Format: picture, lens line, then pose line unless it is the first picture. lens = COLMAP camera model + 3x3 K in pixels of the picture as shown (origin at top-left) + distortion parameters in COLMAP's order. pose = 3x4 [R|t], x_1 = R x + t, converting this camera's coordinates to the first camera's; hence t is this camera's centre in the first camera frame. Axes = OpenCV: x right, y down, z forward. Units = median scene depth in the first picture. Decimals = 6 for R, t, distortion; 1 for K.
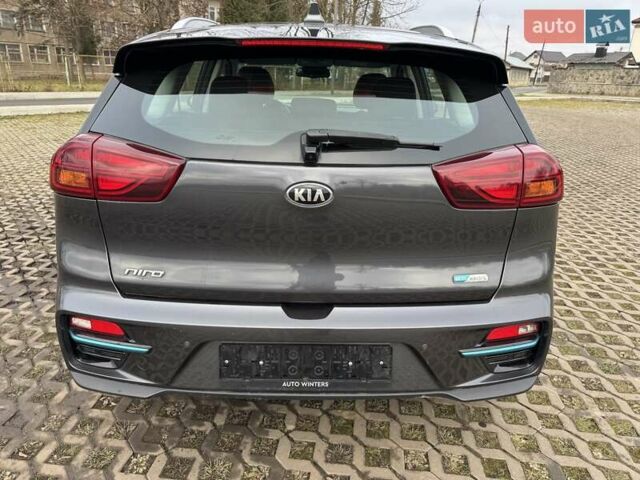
lens RADIAL K [[450.7, 0, 311.2], [0, 450.7, 247.5], [0, 0, 1]] dist [0.036643, -0.034170]
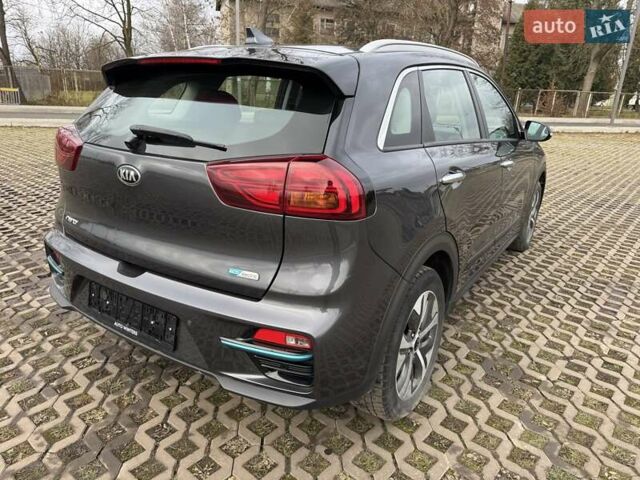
lens RADIAL K [[447.3, 0, 321.1], [0, 447.3, 240.4], [0, 0, 1]] dist [0.034632, -0.041643]
pose [[0.837425, 0.181664, -0.515478, 0.964528], [-0.211804, 0.977312, 0.000335, -0.044368], [0.503844, 0.108900, 0.856903, 0.174786]]
